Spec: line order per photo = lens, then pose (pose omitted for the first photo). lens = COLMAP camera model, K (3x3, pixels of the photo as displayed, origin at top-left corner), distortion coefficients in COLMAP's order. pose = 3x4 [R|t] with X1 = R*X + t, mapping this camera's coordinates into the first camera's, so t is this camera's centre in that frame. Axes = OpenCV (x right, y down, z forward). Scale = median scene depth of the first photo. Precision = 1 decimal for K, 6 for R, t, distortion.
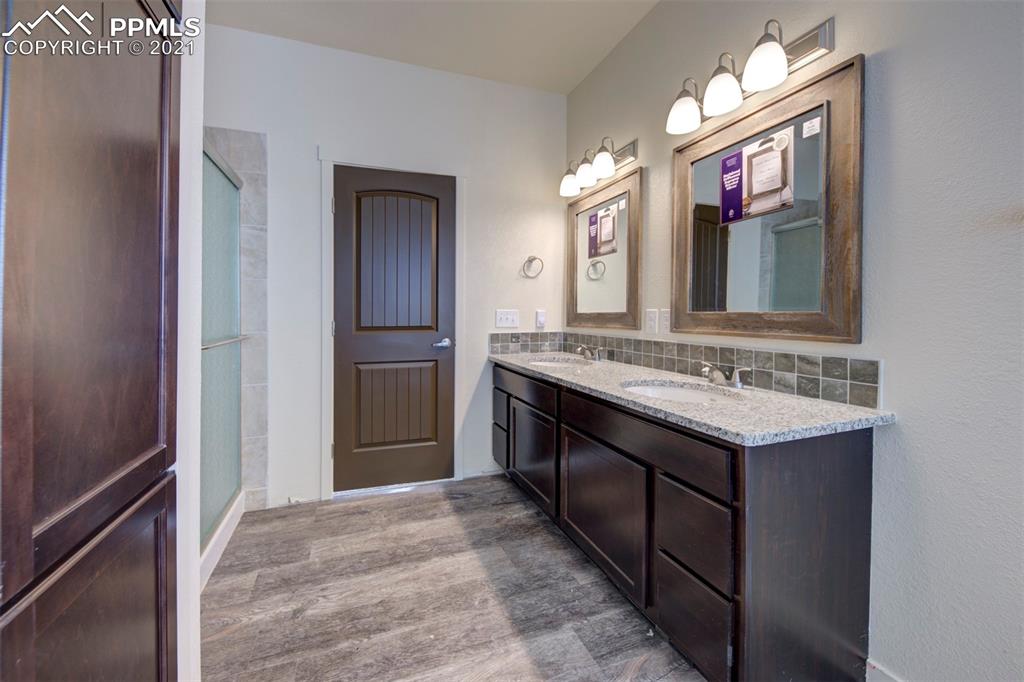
lens RADIAL K [[408.0, 0, 497.3], [0, 408.0, 319.3], [0, 0, 1]] dist [0.003570, -0.000183]
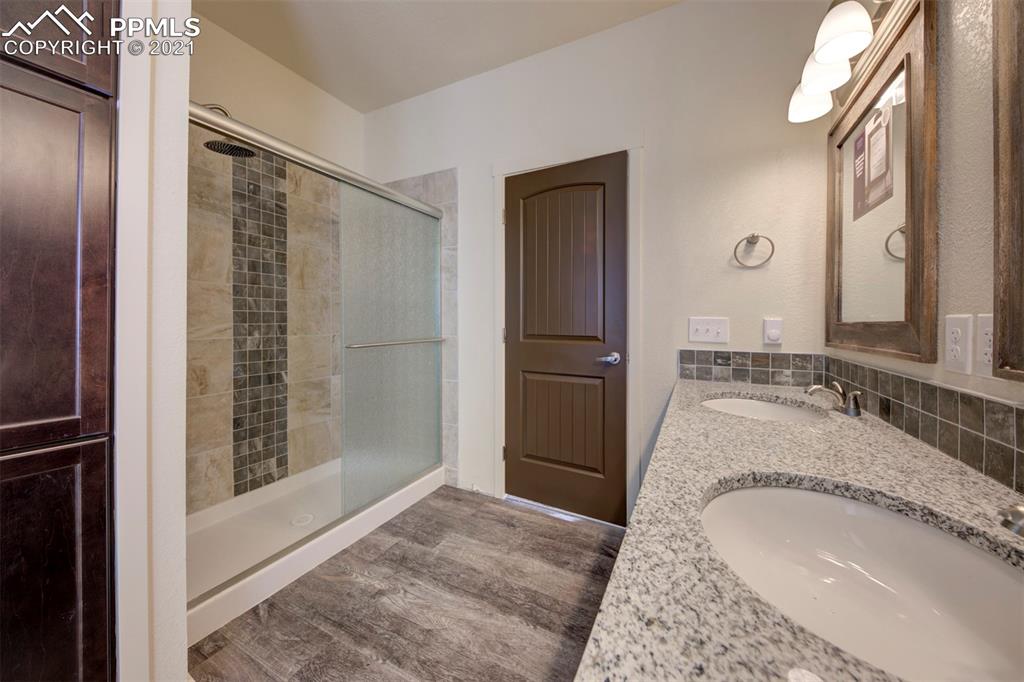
lens RADIAL K [[375.6, 0, 504.9], [0, 375.6, 321.5], [0, 0, 1]] dist [0.005451, -0.001124]
pose [[0.671794, 0.006737, -0.740707, 0.319730], [-0.018478, 0.999800, -0.007666, -0.005256], [0.740507, 0.018837, 0.671784, 0.374011]]
